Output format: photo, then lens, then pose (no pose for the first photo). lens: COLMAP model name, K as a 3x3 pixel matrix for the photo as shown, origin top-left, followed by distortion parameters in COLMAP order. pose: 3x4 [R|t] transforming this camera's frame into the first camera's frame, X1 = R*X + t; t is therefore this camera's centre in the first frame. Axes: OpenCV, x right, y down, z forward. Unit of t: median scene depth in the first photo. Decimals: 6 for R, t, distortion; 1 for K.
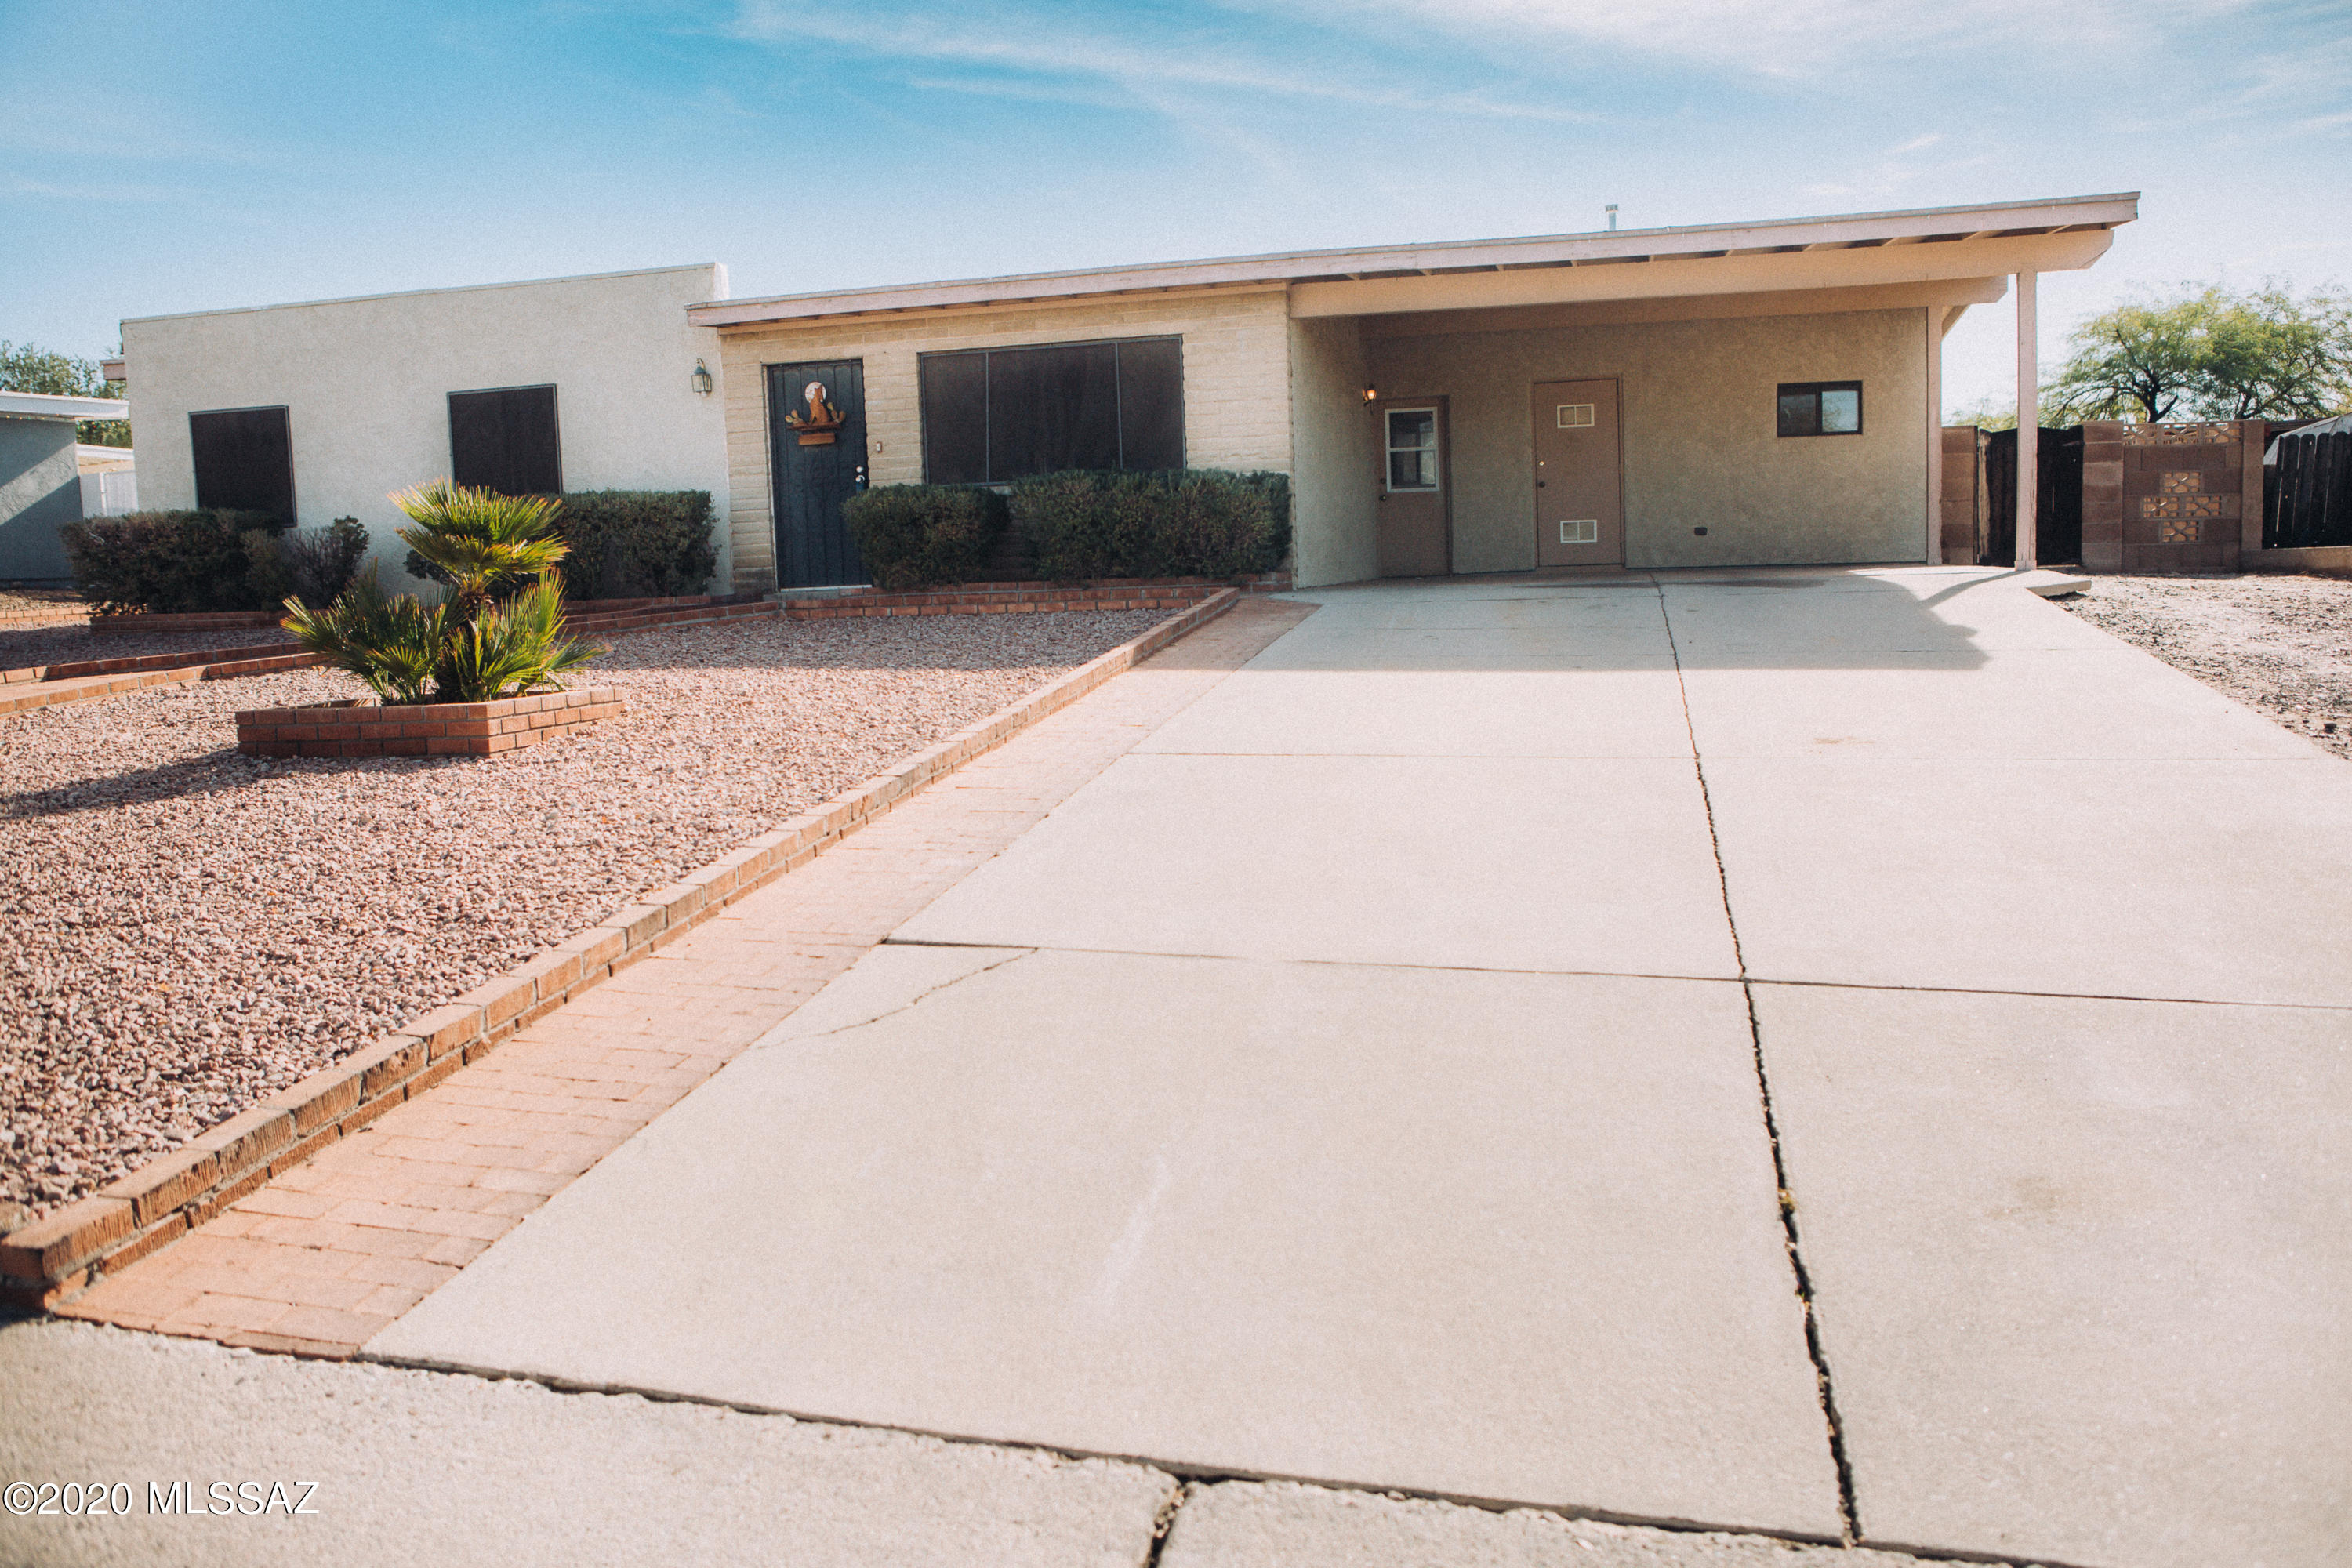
lens RADIAL K [[1785.7, 0, 1176.0], [0, 1785.7, 784.0], [0, 0, 1]] dist [-0.066698, 0.002105]
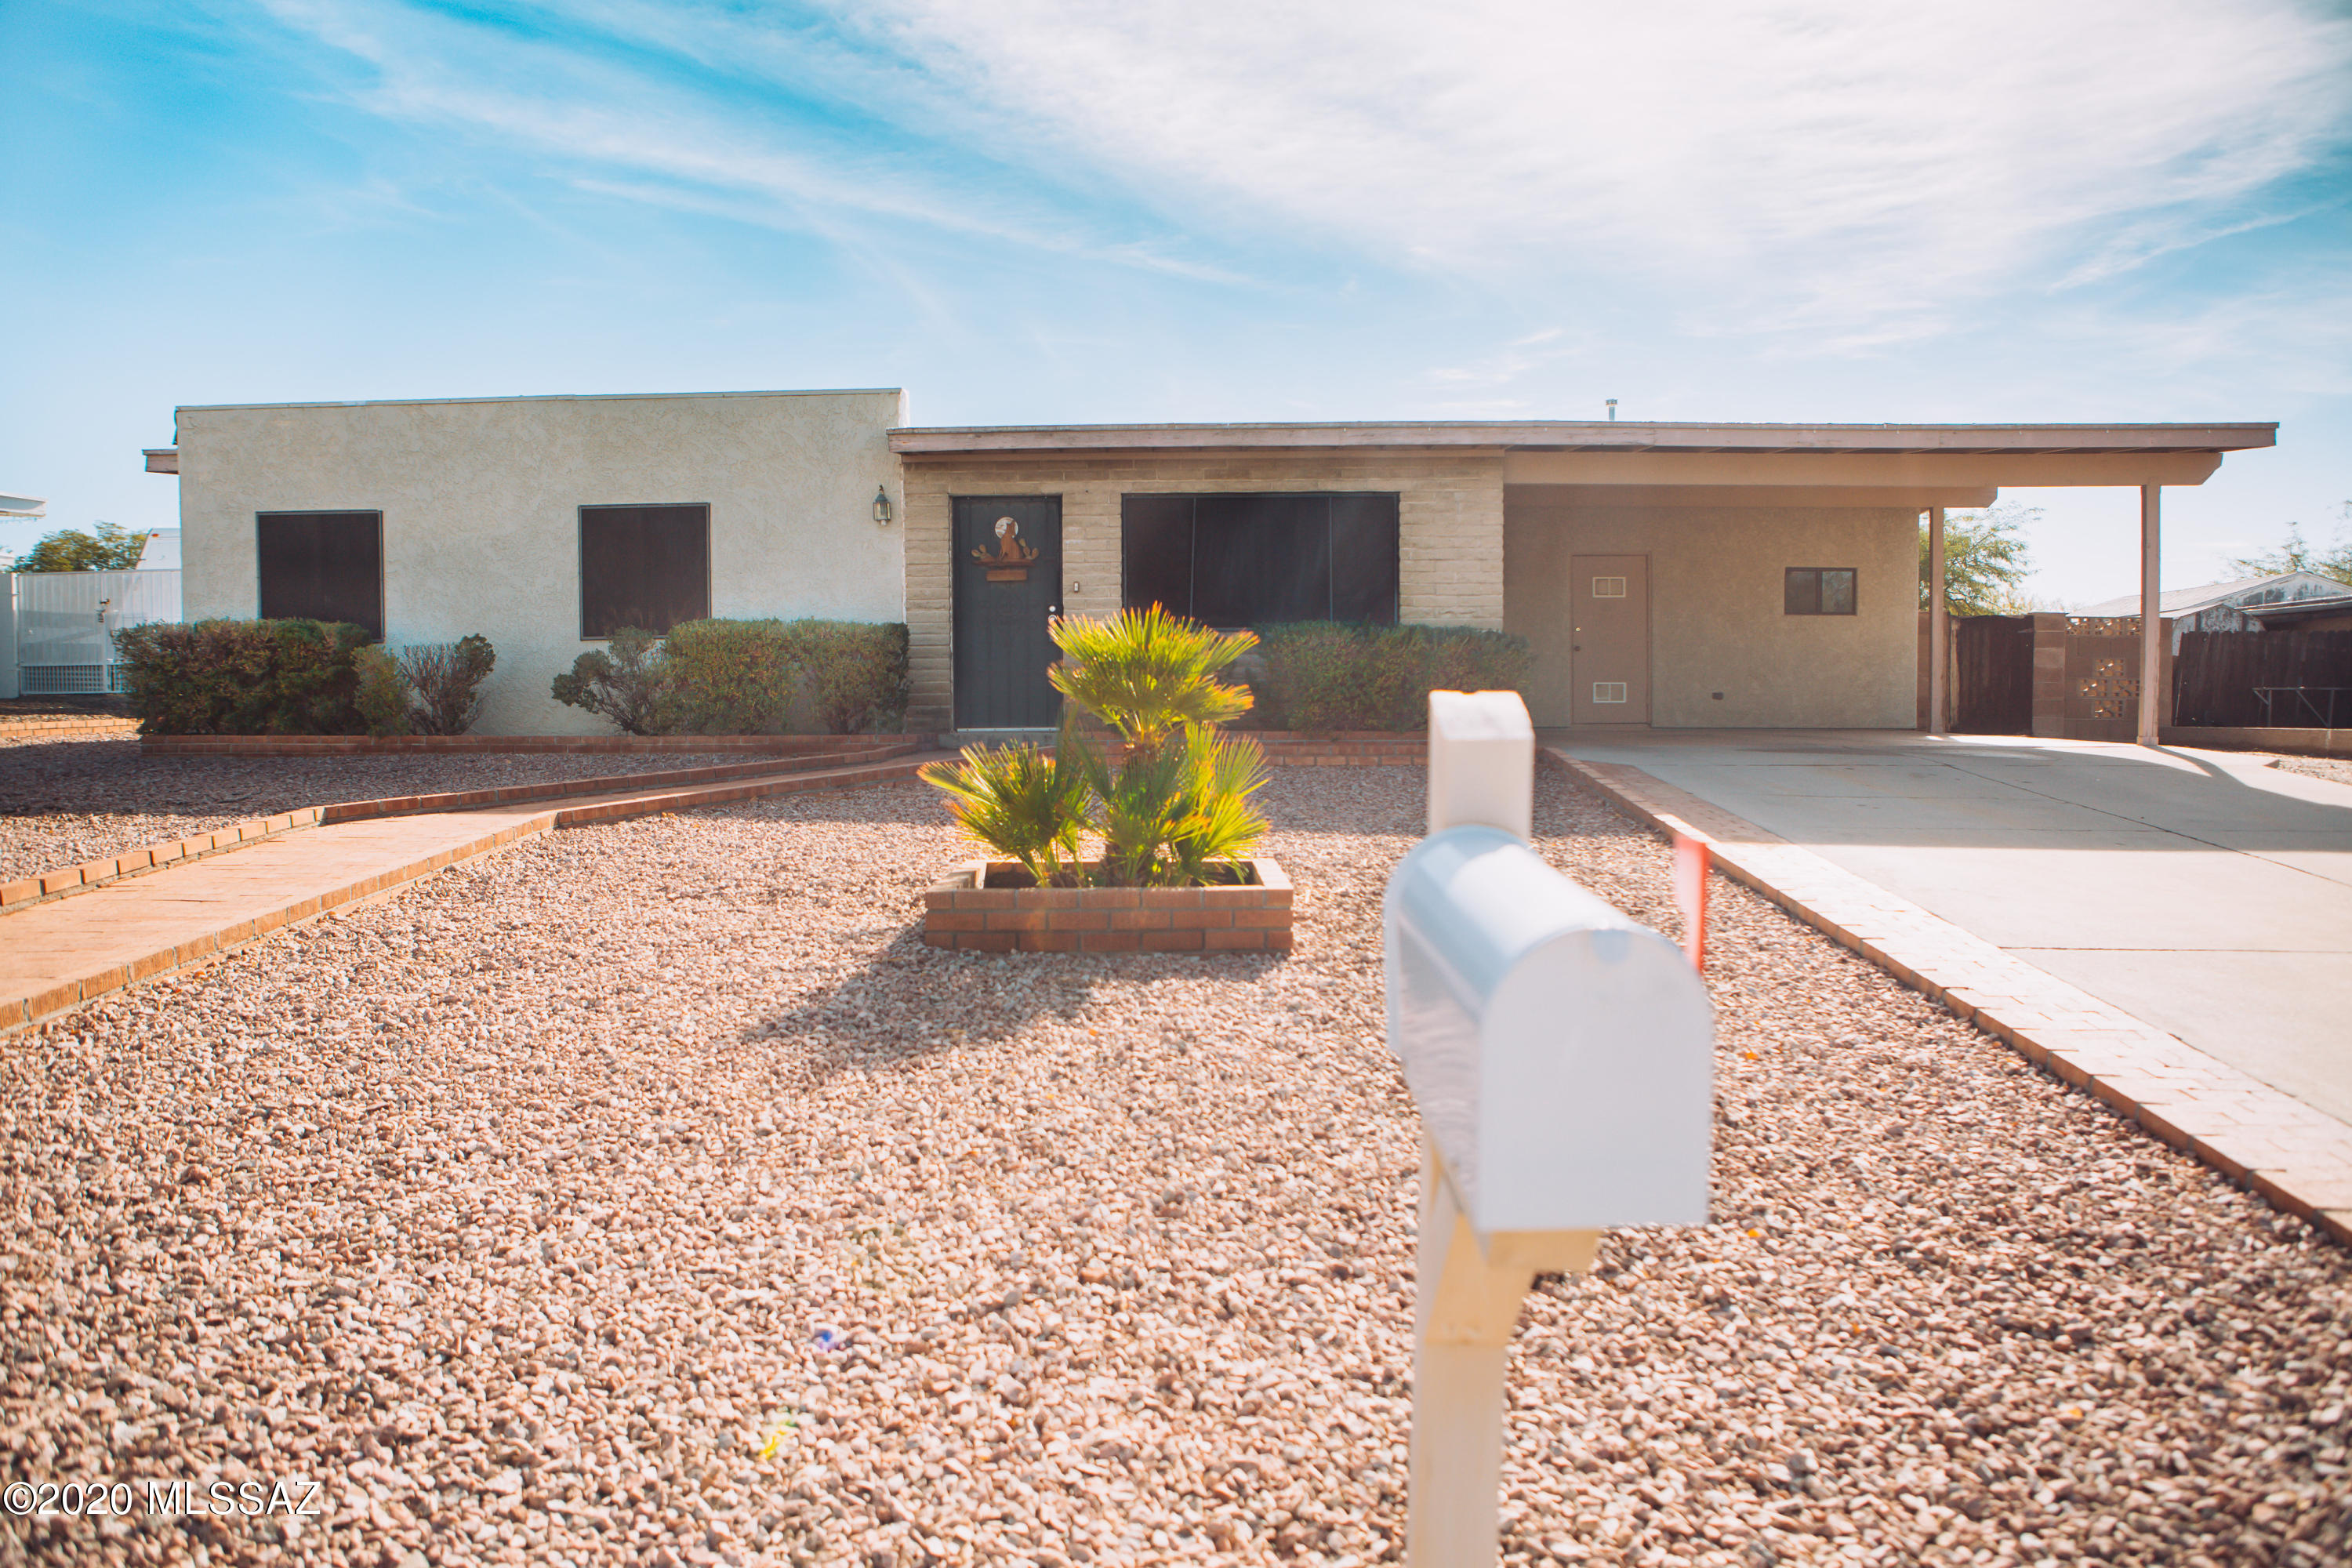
lens RADIAL K [[1600.0, 0, 1176.0], [0, 1600.0, 784.0], [0, 0, 1]] dist [-0.093338, 0.002425]
pose [[0.977156, 0.019630, 0.211614, -0.284078], [-0.004454, 0.997398, -0.071952, -0.018734], [-0.212476, 0.069366, 0.974701, 0.138798]]
